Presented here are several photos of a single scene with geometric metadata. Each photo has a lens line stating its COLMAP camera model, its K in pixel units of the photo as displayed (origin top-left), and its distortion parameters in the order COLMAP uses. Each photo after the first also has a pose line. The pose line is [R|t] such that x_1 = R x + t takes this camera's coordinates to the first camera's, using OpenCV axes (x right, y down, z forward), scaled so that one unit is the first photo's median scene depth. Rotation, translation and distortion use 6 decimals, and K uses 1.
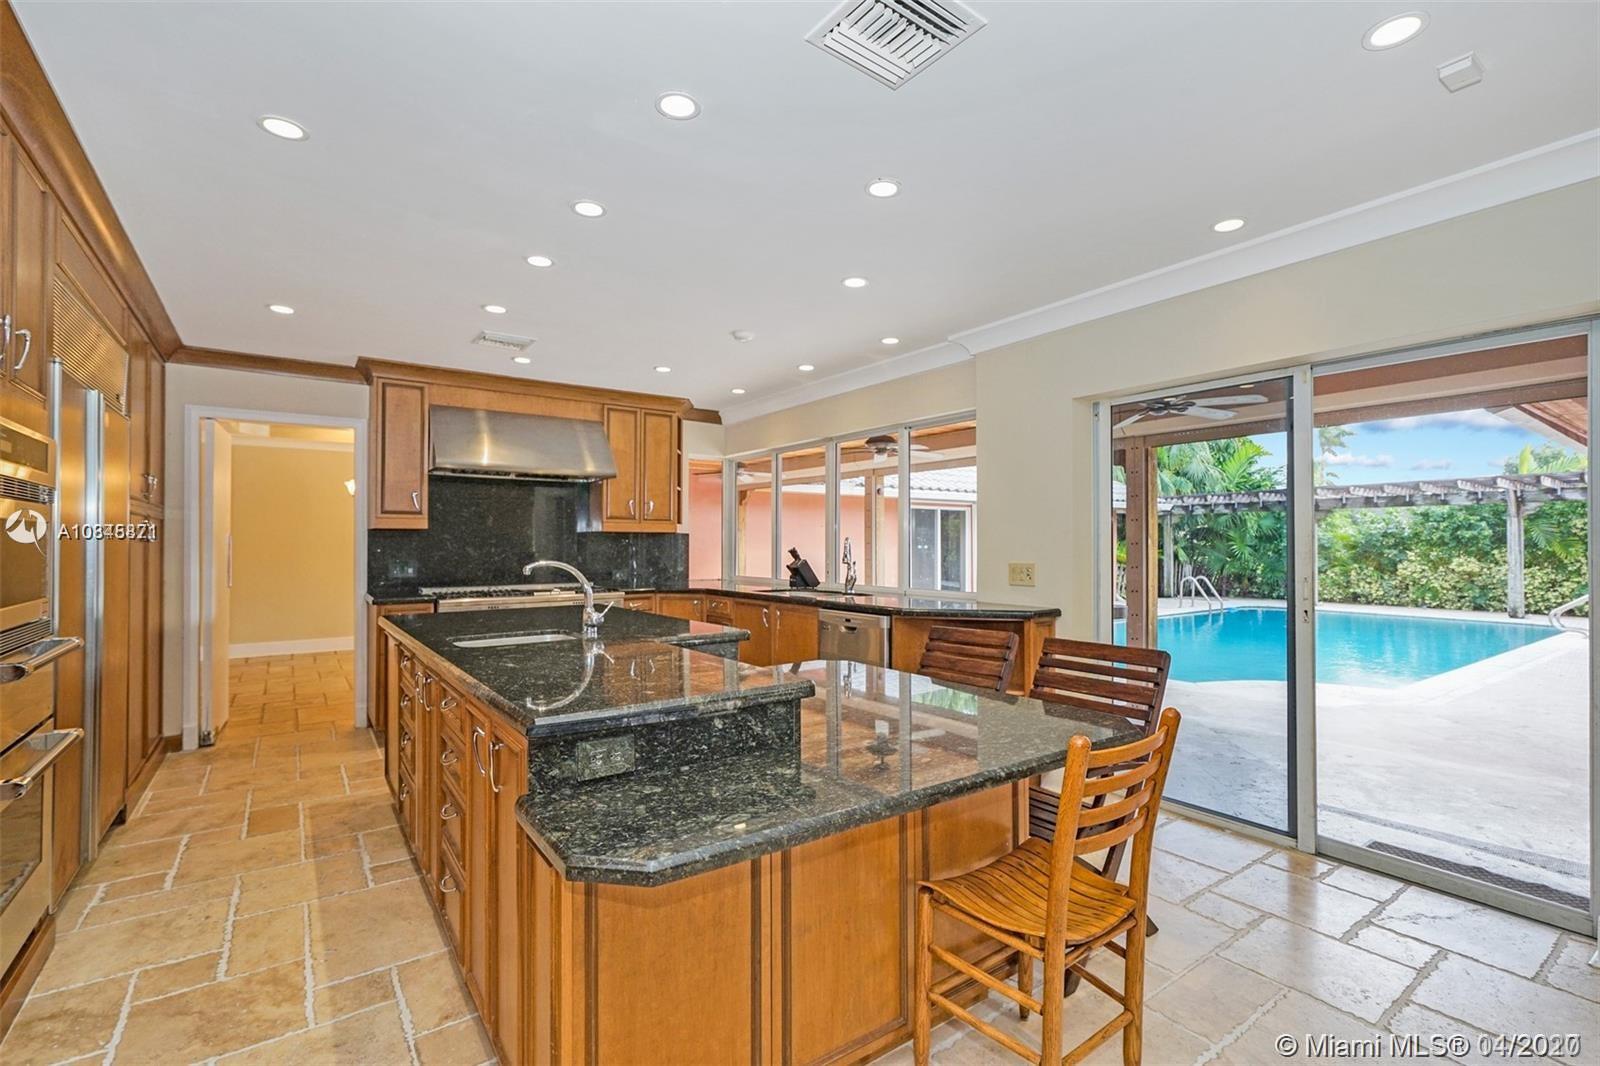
lens RADIAL K [[735.5, 0, 796.2], [0, 735.5, 533.8], [0, 0, 1]] dist [0.000442, 0.001058]
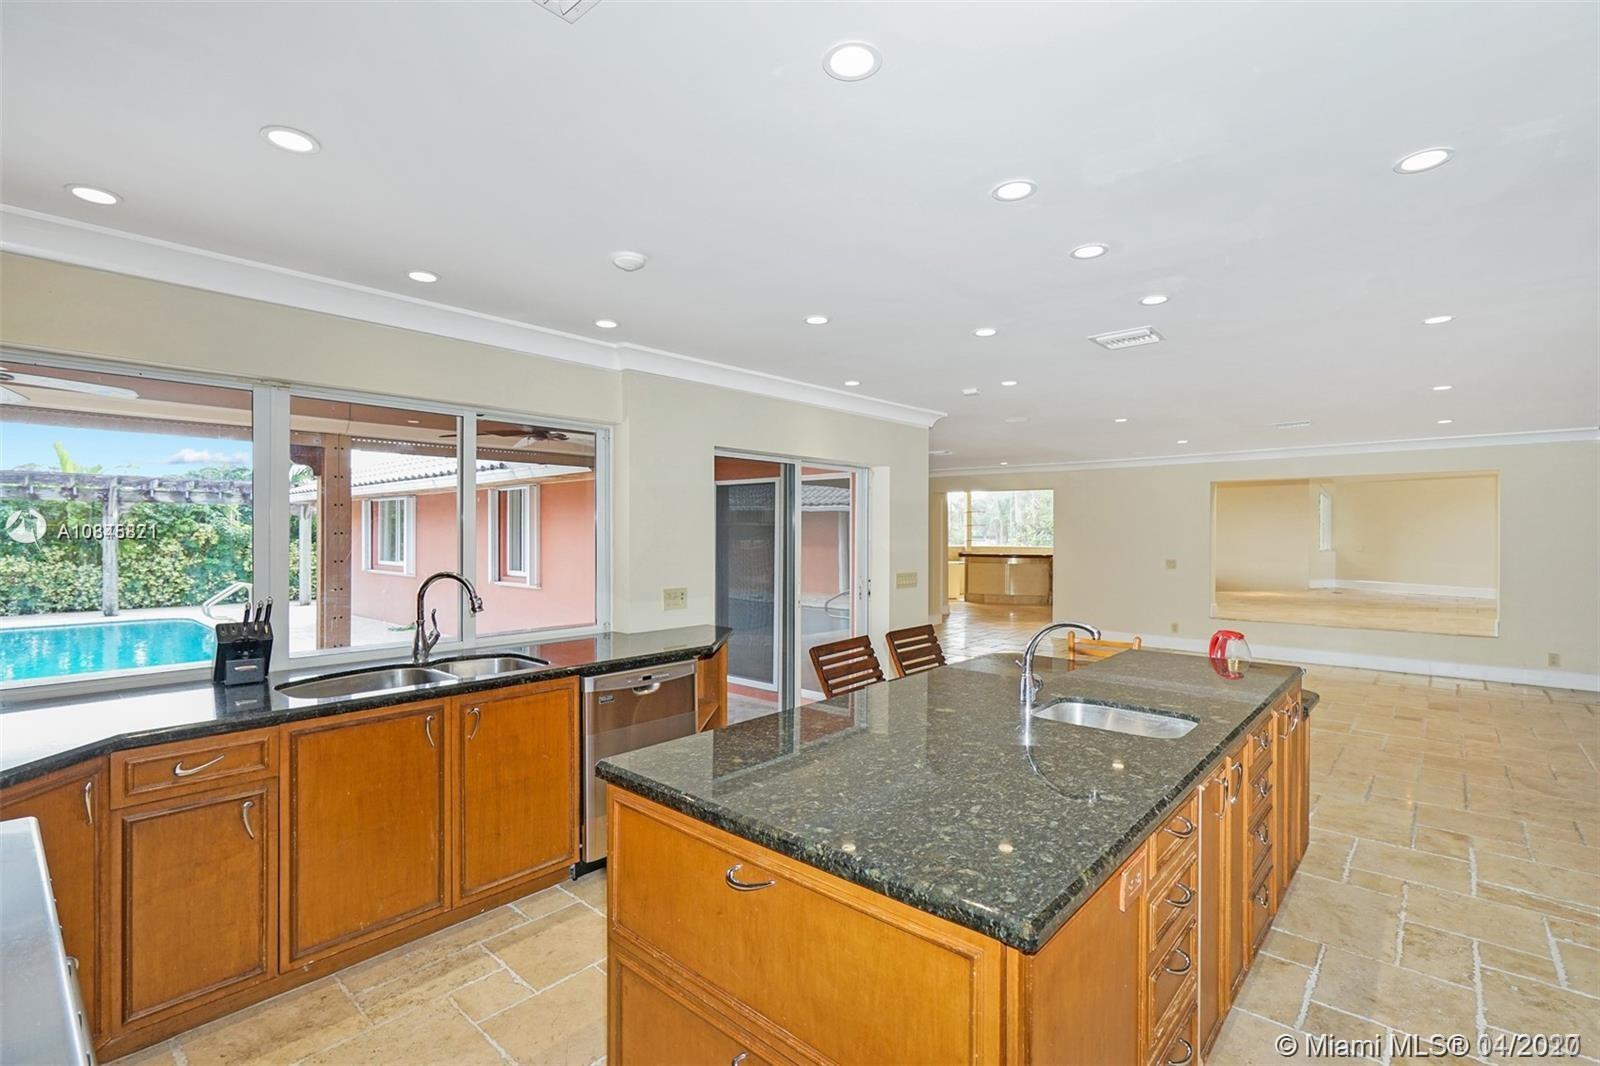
lens RADIAL K [[735.5, 0, 801.6], [0, 735.5, 537.3], [0, 0, 1]] dist [0.000442, 0.001058]
pose [[-0.240694, -0.008165, 0.970567, -0.218909], [-0.014357, 0.999885, 0.004851, -0.011509], [-0.970495, -0.012767, -0.240783, 0.308213]]
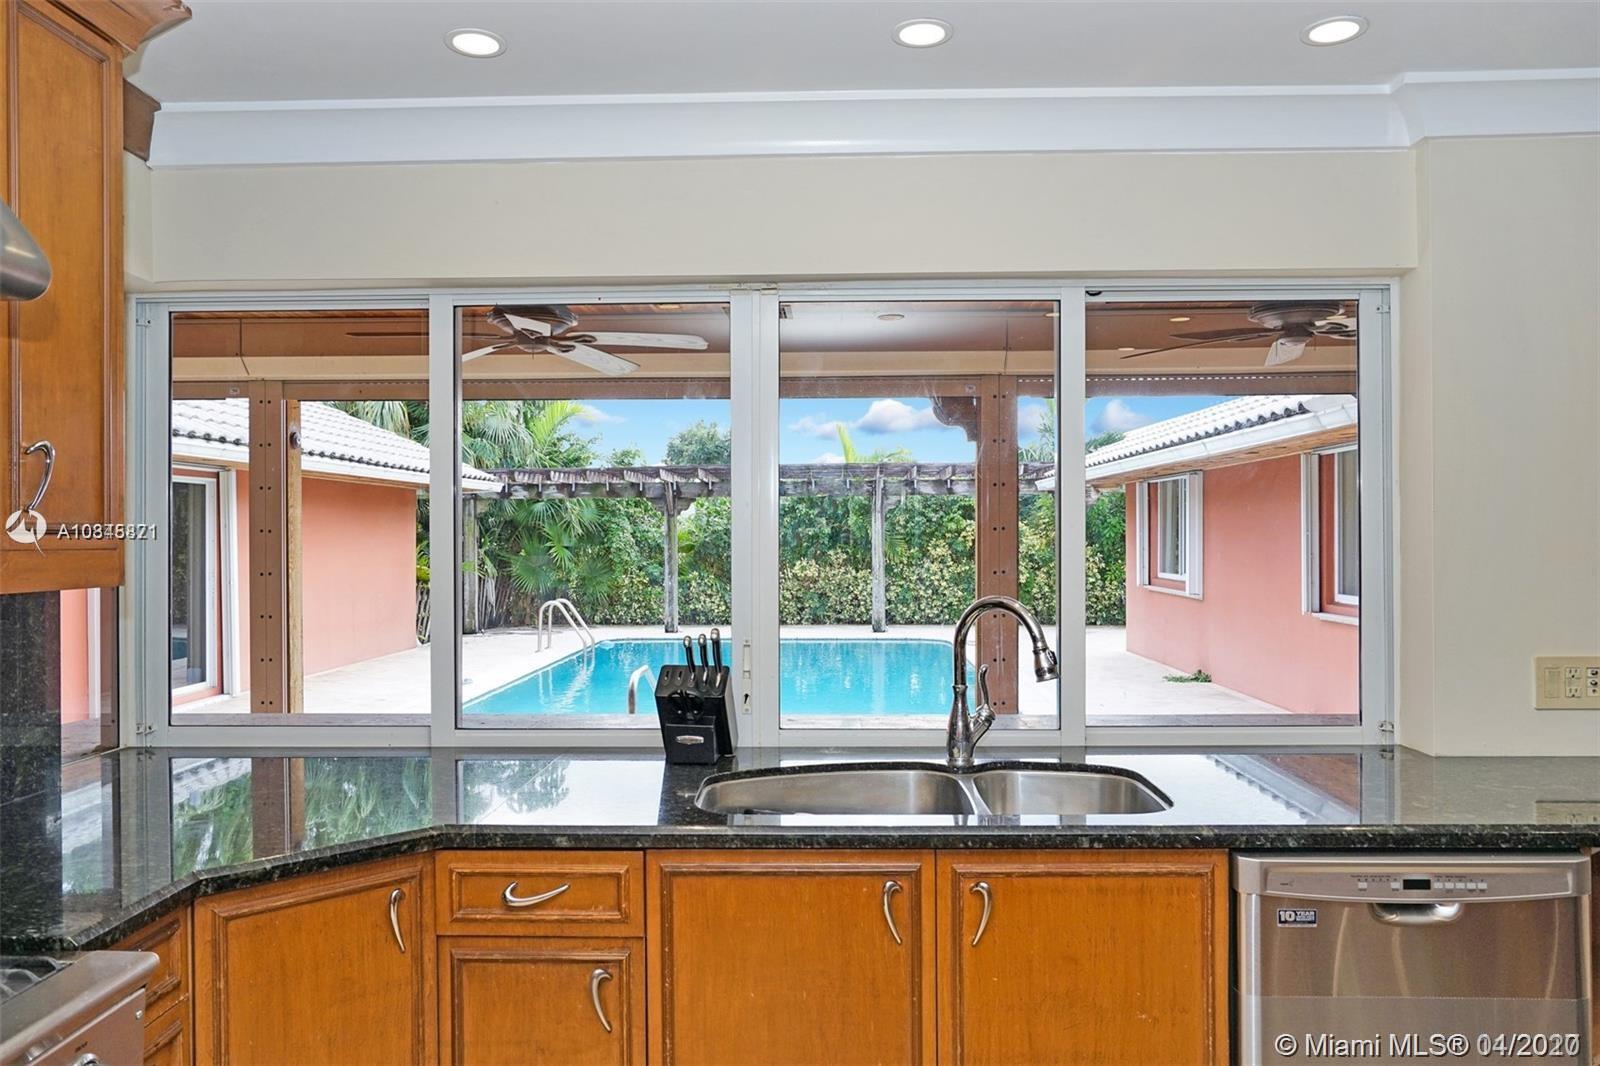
lens RADIAL K [[1153.9, 0, 795.8], [0, 1153.9, 533.7], [0, 0, 1]] dist [-0.017258, 0.008743]
pose [[0.590531, -0.005130, 0.806999, -0.143944], [-0.003968, 0.999949, 0.009260, -0.009958], [-0.807005, -0.008670, 0.590480, 0.278167]]
